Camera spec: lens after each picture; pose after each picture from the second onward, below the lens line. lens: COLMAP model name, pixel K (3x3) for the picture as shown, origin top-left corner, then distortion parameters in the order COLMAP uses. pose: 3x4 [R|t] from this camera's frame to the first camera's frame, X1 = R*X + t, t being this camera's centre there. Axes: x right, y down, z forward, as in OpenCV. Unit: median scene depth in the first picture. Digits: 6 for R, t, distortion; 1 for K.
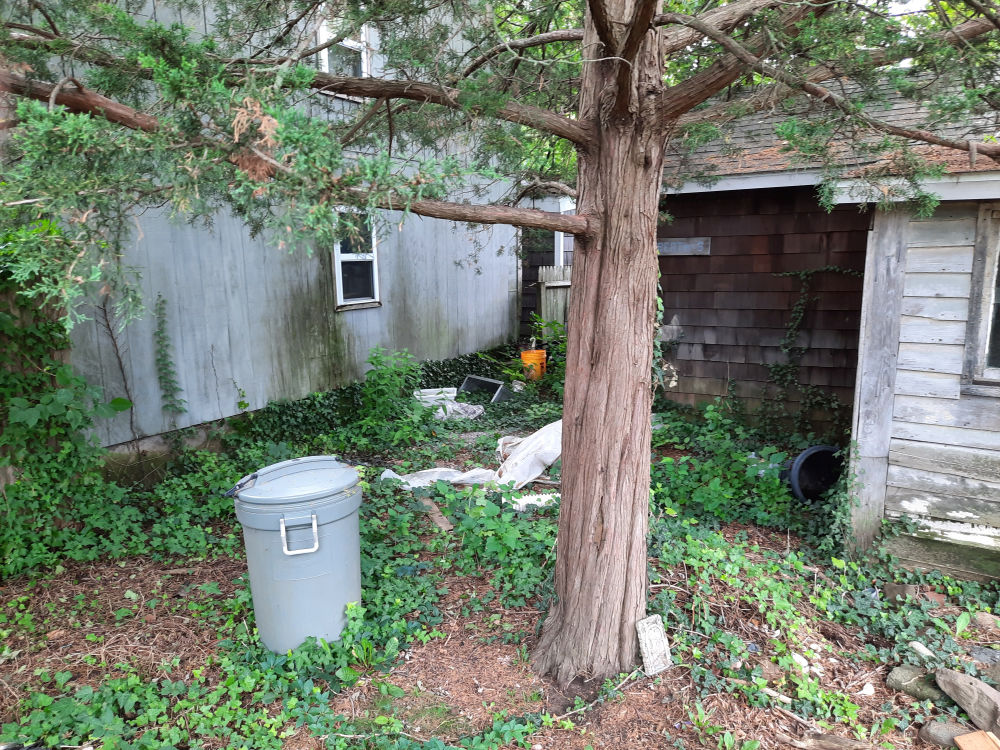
lens RADIAL K [[716.5, 0, 494.9], [0, 716.5, 379.0], [0, 0, 1]] dist [0.035656, -0.036531]
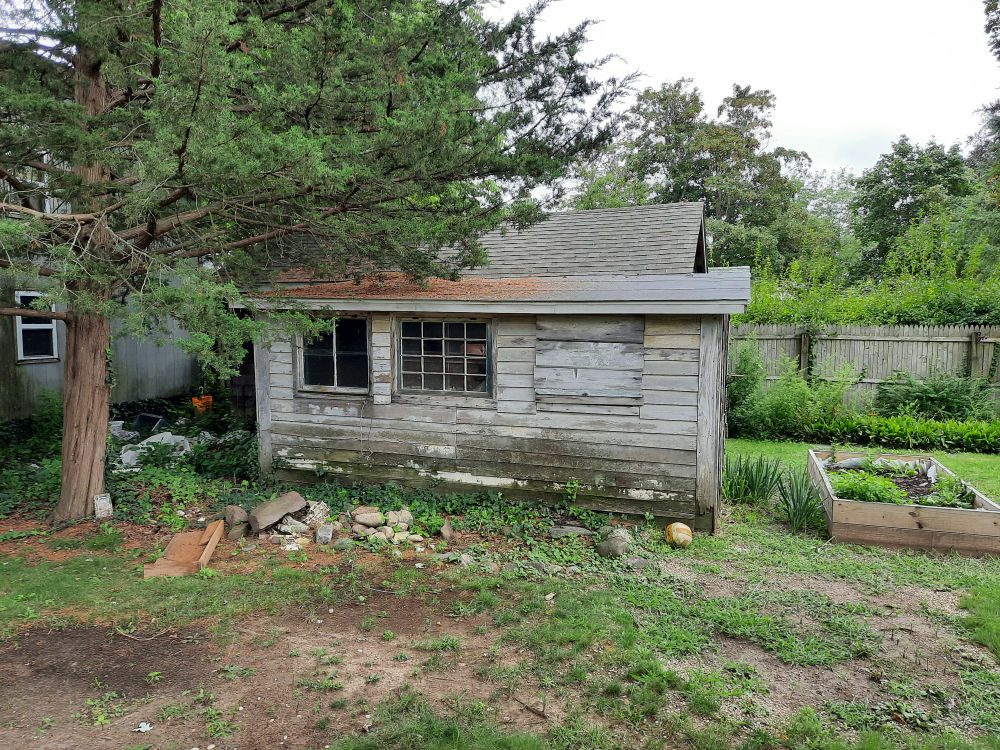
lens RADIAL K [[716.5, 0, 494.9], [0, 716.5, 379.0], [0, 0, 1]] dist [0.035656, -0.036531]
pose [[0.970860, 0.000910, 0.239644, 0.683887], [0.022234, 0.995338, -0.093854, 0.173847], [-0.238613, 0.096447, 0.966314, -1.159775]]
